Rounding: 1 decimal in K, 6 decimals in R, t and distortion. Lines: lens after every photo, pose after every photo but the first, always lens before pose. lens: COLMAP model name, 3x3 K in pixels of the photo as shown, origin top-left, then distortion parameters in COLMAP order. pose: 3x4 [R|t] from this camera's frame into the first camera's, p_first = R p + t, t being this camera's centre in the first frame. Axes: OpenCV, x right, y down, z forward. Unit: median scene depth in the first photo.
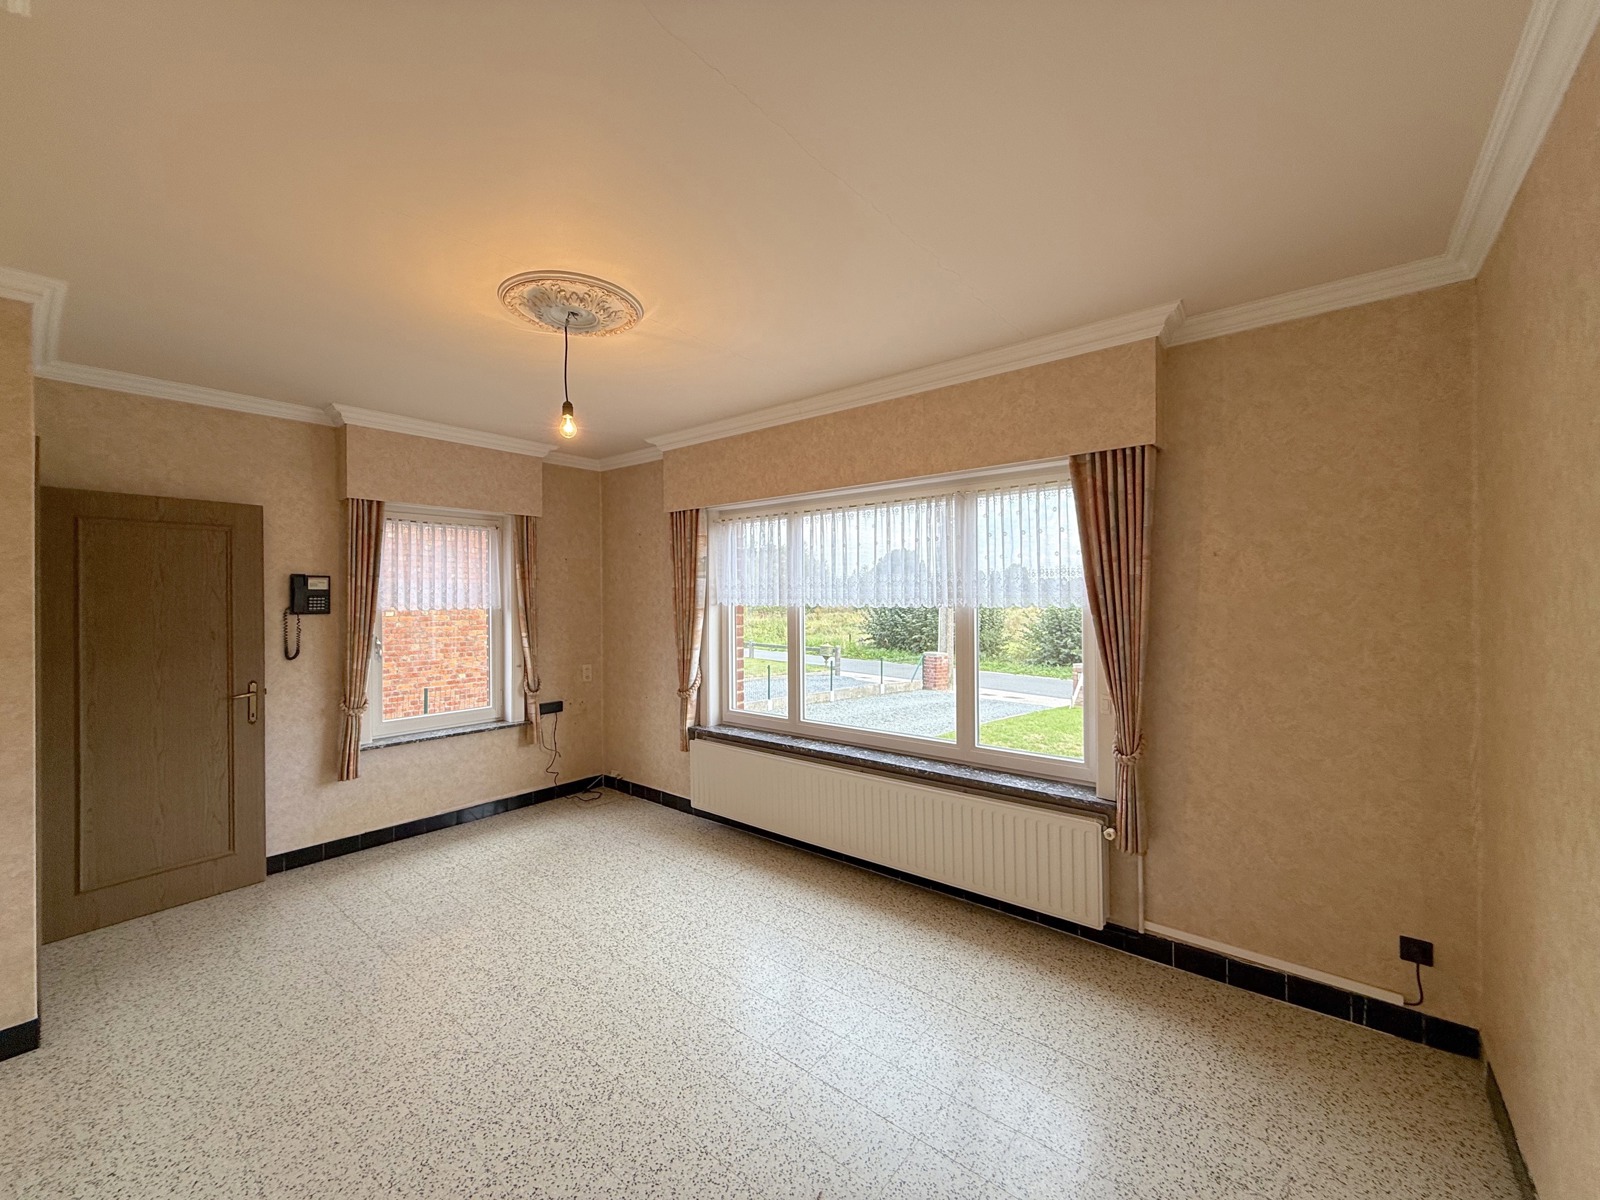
lens RADIAL K [[636.0, 0, 795.9], [0, 636.0, 594.7], [0, 0, 1]] dist [-0.001945, 0.000256]
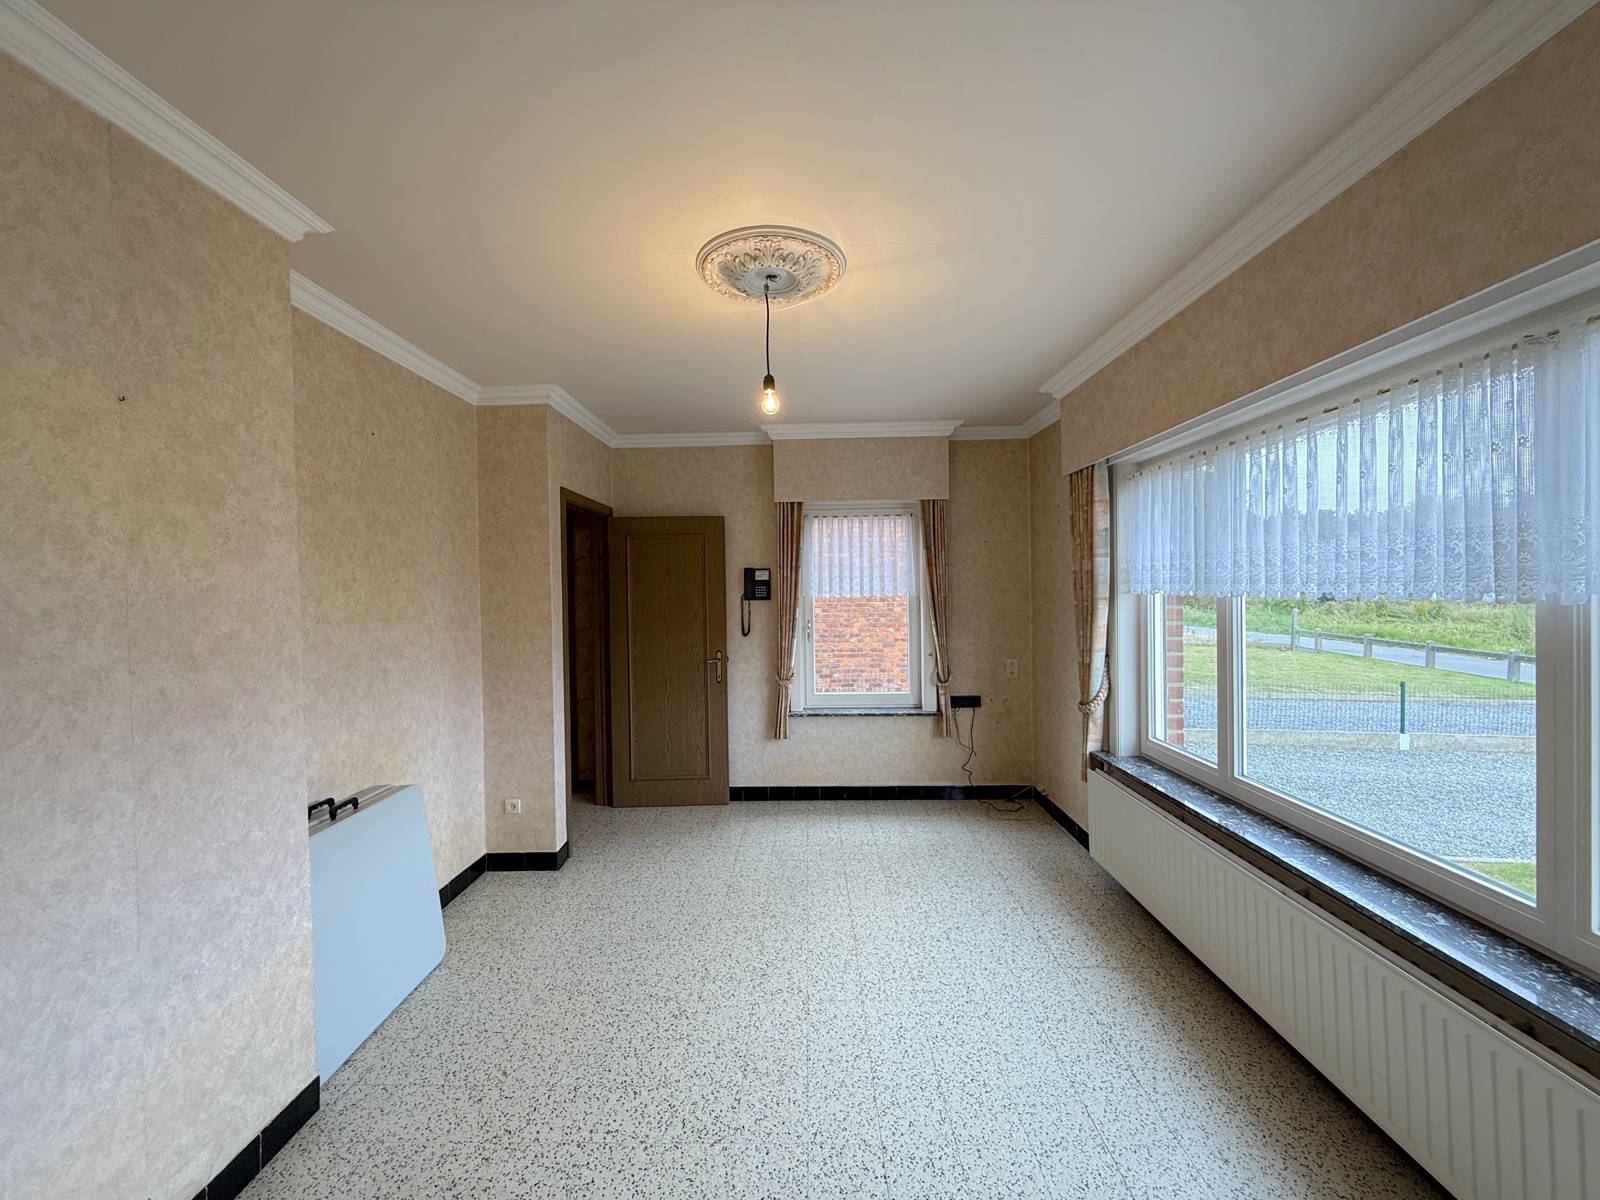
lens RADIAL K [[636.0, 0, 793.8], [0, 636.0, 594.9], [0, 0, 1]] dist [-0.001945, 0.000256]
pose [[0.617840, 0.004893, -0.786288, 0.246746], [0.014316, 0.999745, 0.017470, 0.000323], [0.786173, -0.022051, 0.617613, 0.283886]]
